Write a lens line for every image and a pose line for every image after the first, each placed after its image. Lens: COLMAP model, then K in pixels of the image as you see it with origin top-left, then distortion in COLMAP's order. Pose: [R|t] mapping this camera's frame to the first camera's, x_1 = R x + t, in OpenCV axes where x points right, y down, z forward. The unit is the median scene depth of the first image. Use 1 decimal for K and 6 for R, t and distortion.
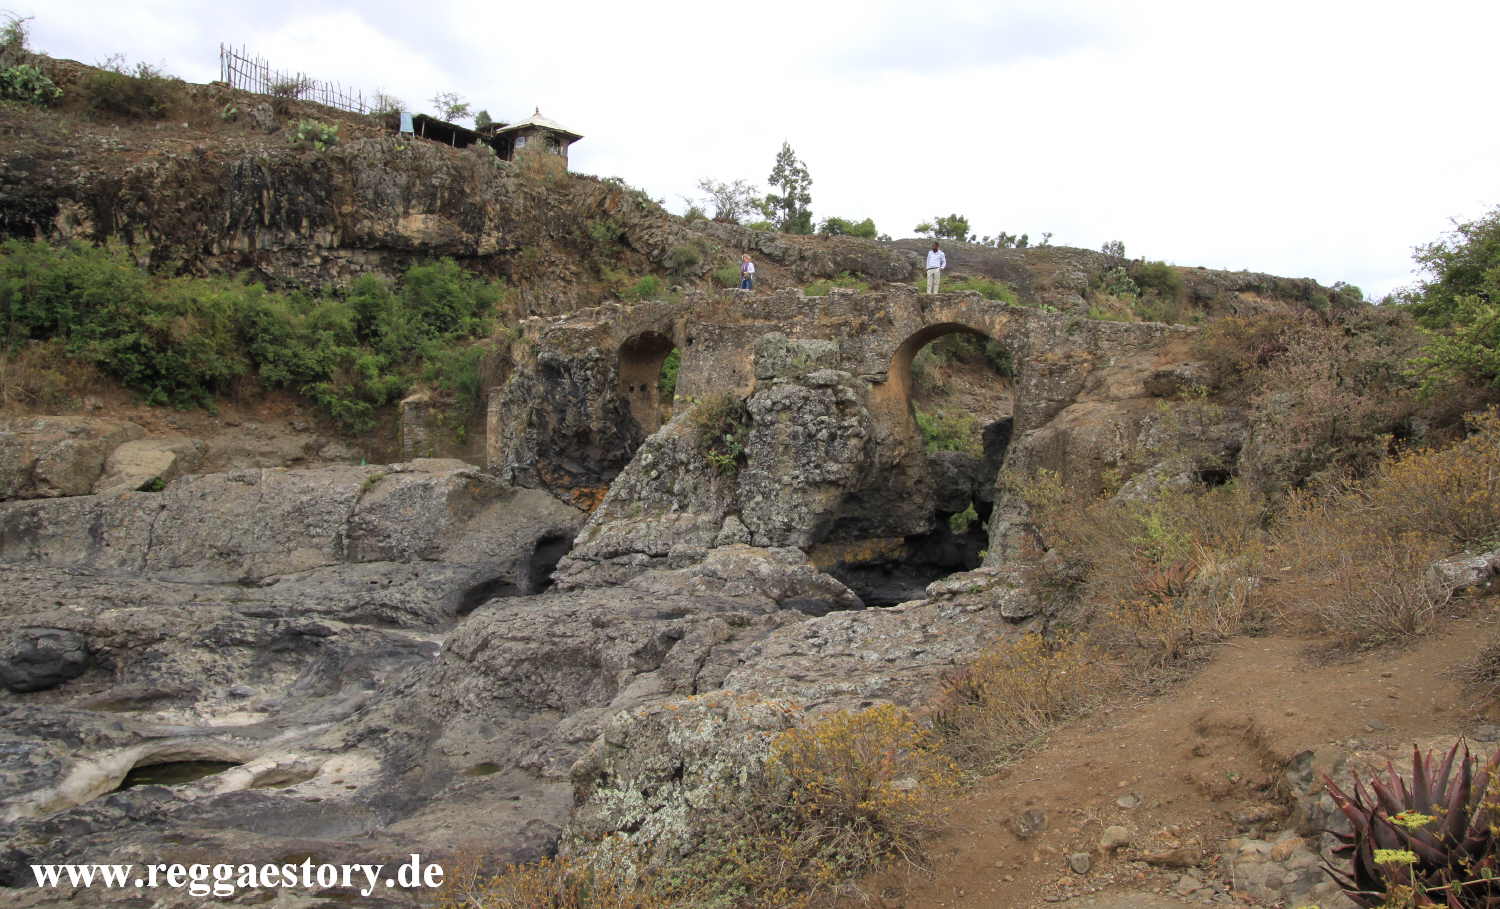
lens RADIAL K [[1236.5, 0, 744.4], [0, 1236.5, 405.1], [0, 0, 1]] dist [-0.084195, 0.010932]
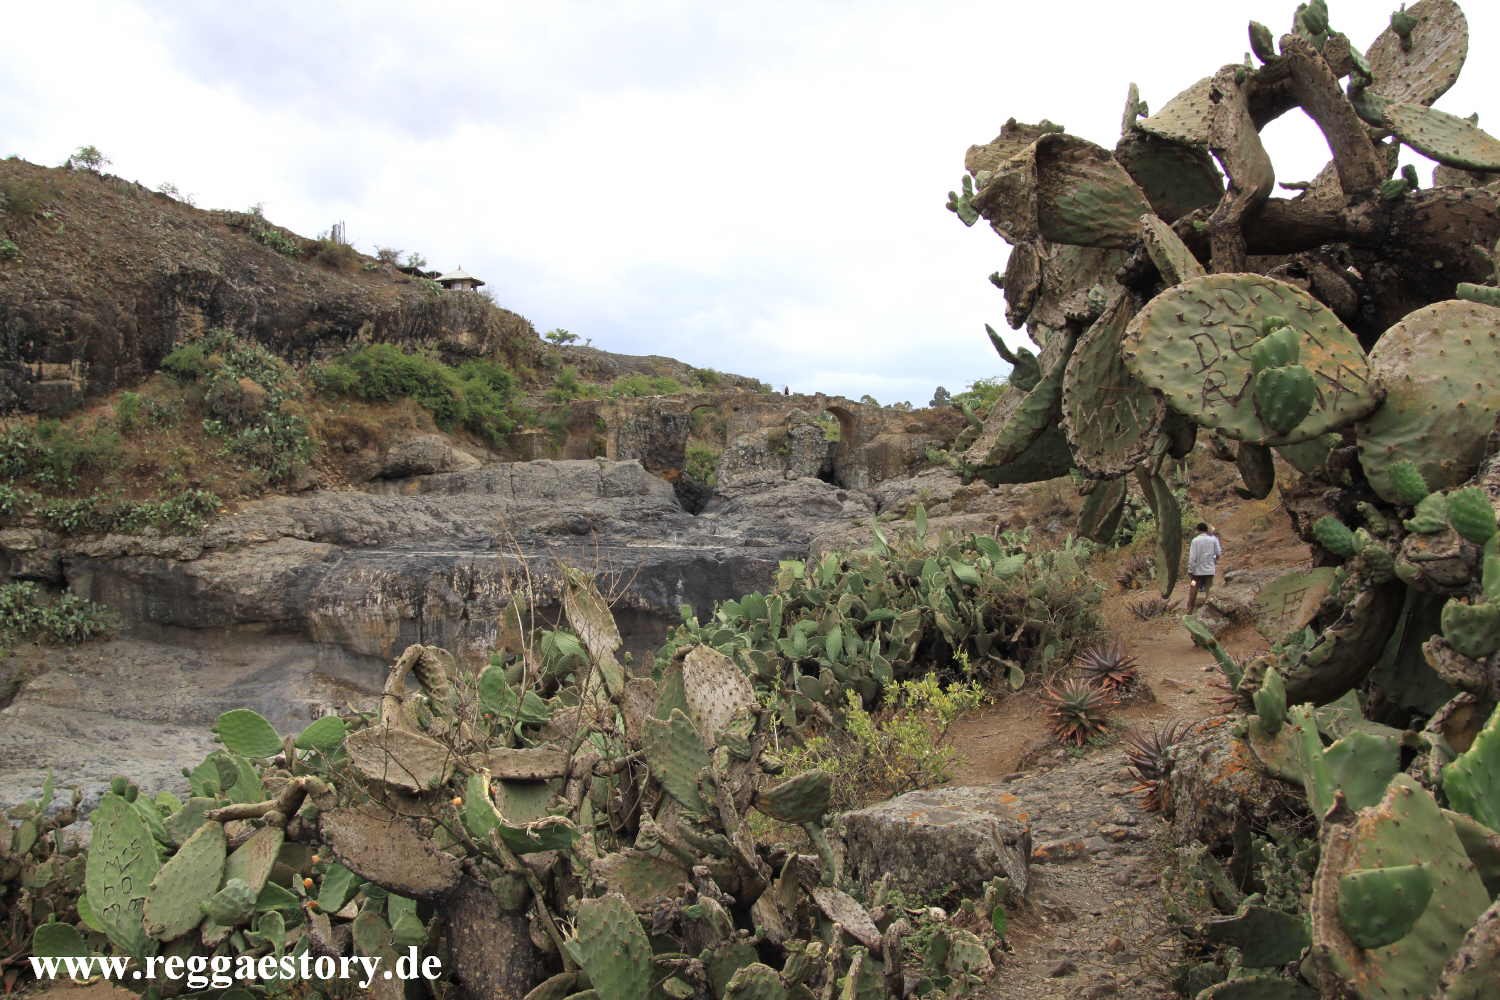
lens RADIAL K [[1242.7, 0, 750.0], [0, 1242.7, 500.0], [0, 0, 1]] dist [-0.133316, 0.118633]
pose [[0.827760, -0.005500, 0.561055, -1.389599], [-0.004413, 0.999857, 0.016312, 0.090069], [-0.561064, -0.015978, 0.827618, -1.108552]]
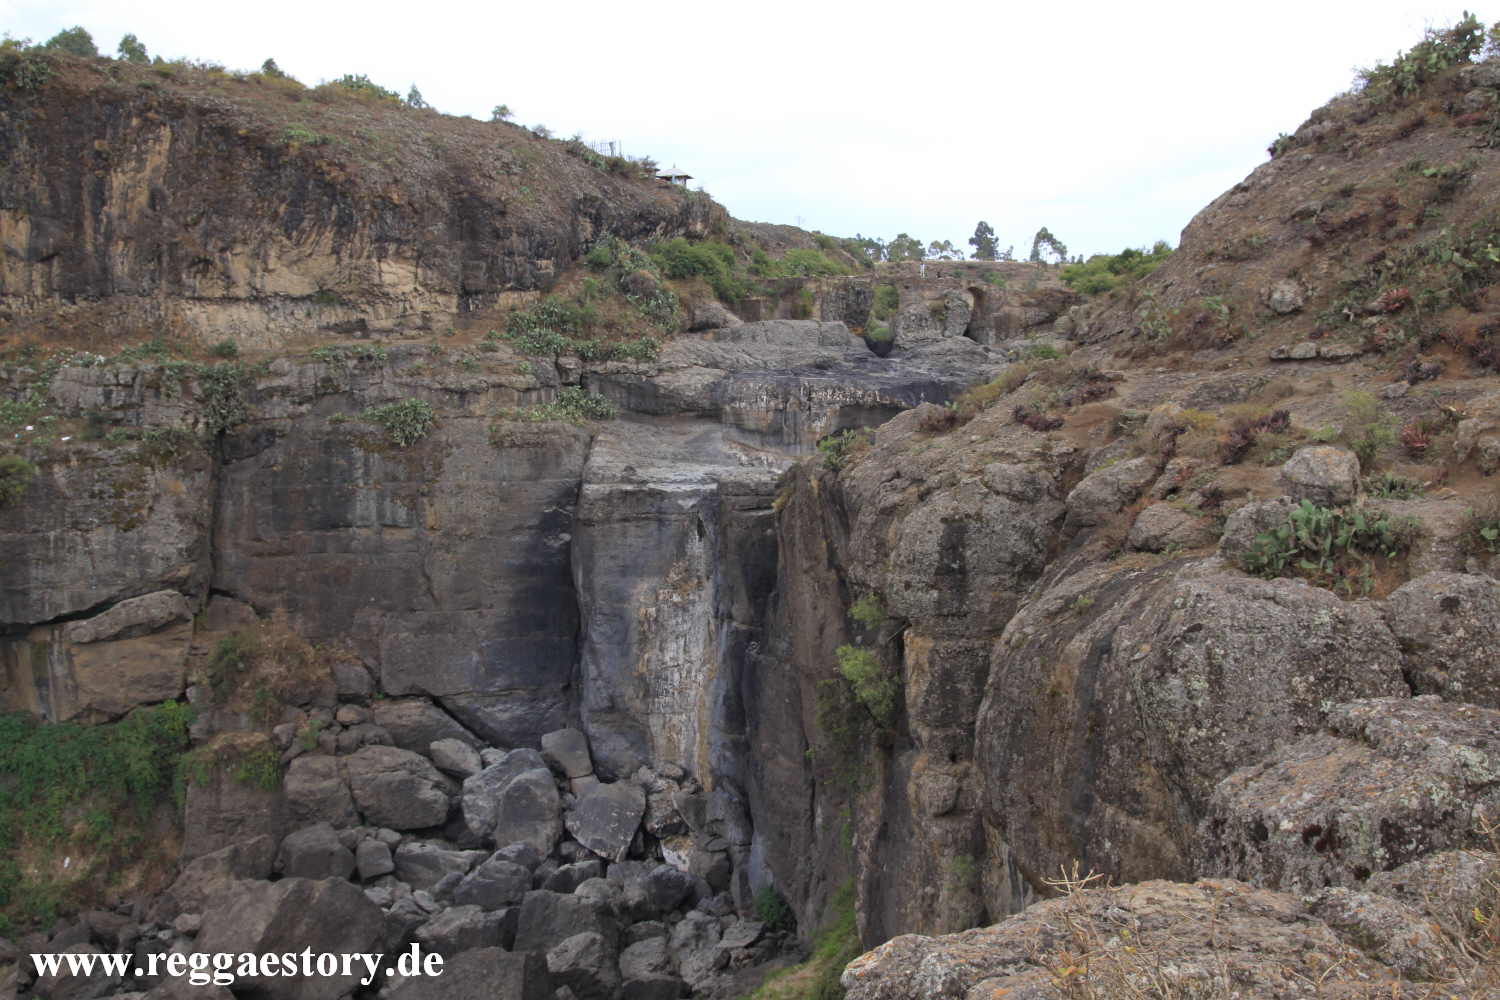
lens RADIAL K [[1681.3, 0, 750.0], [0, 1681.3, 500.0], [0, 0, 1]] dist [-0.070173, 0.000648]
pose [[0.809720, -0.038661, 0.585541, -3.228963], [-0.027141, 0.994292, 0.103181, 0.072770], [-0.586188, -0.099440, 0.804049, -2.715670]]
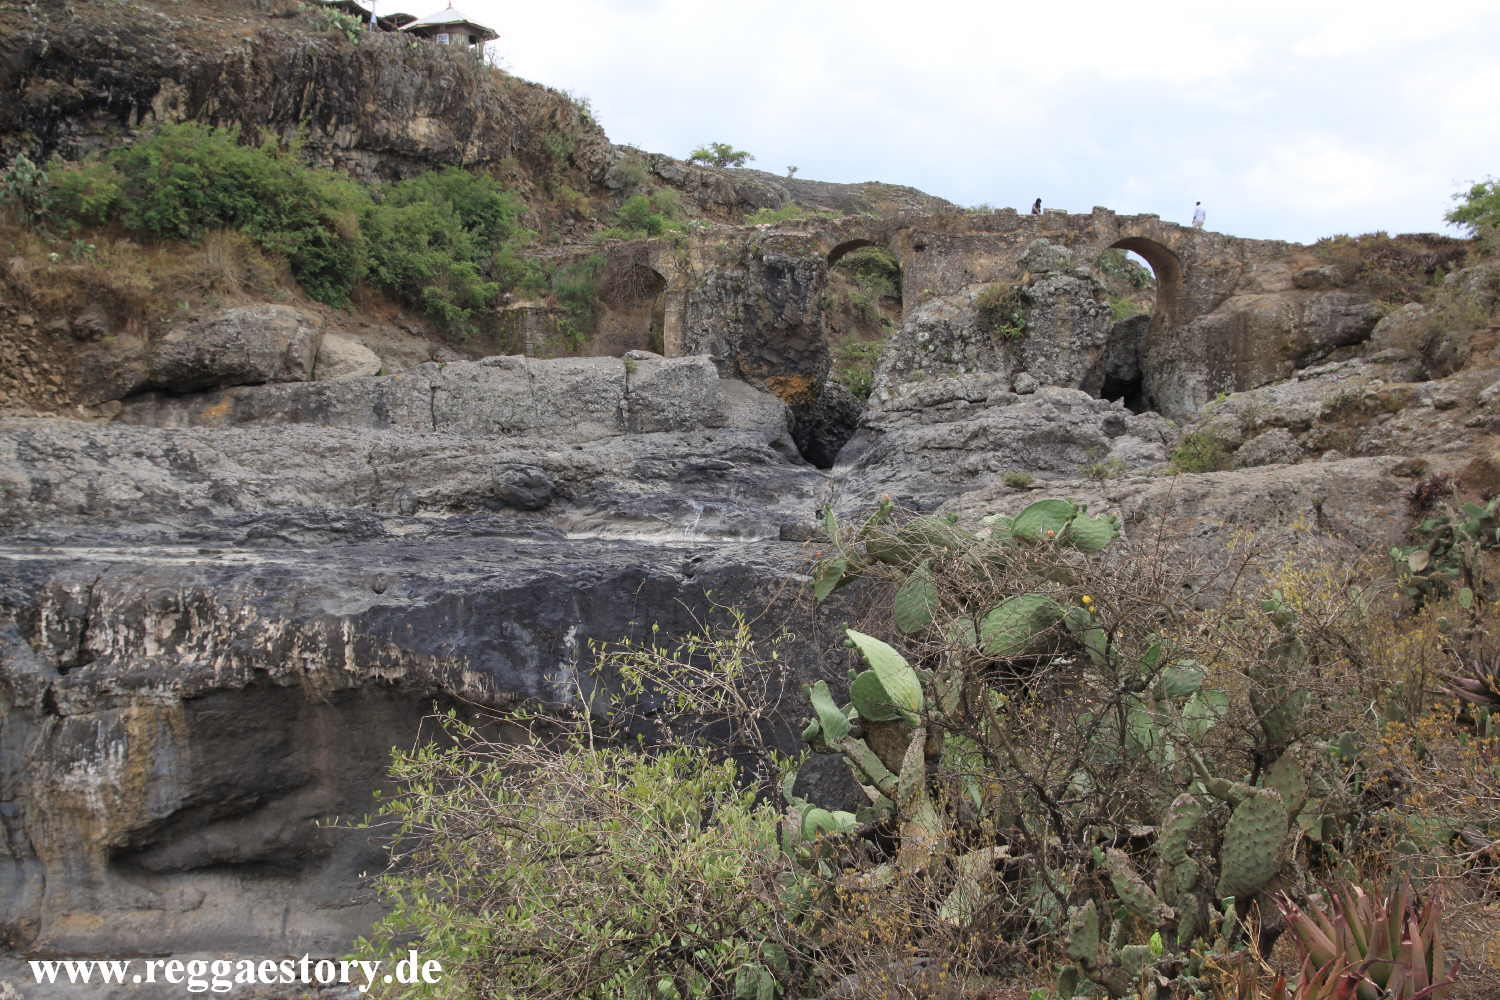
lens RADIAL K [[1898.1, 0, 750.0], [0, 1898.1, 500.0], [0, 0, 1]] dist [0.002155, 0.039522]
pose [[0.930366, -0.014721, 0.366336, -0.839994], [0.000407, 0.999234, 0.039119, 0.117823], [-0.366631, -0.036246, 0.929660, -0.664545]]
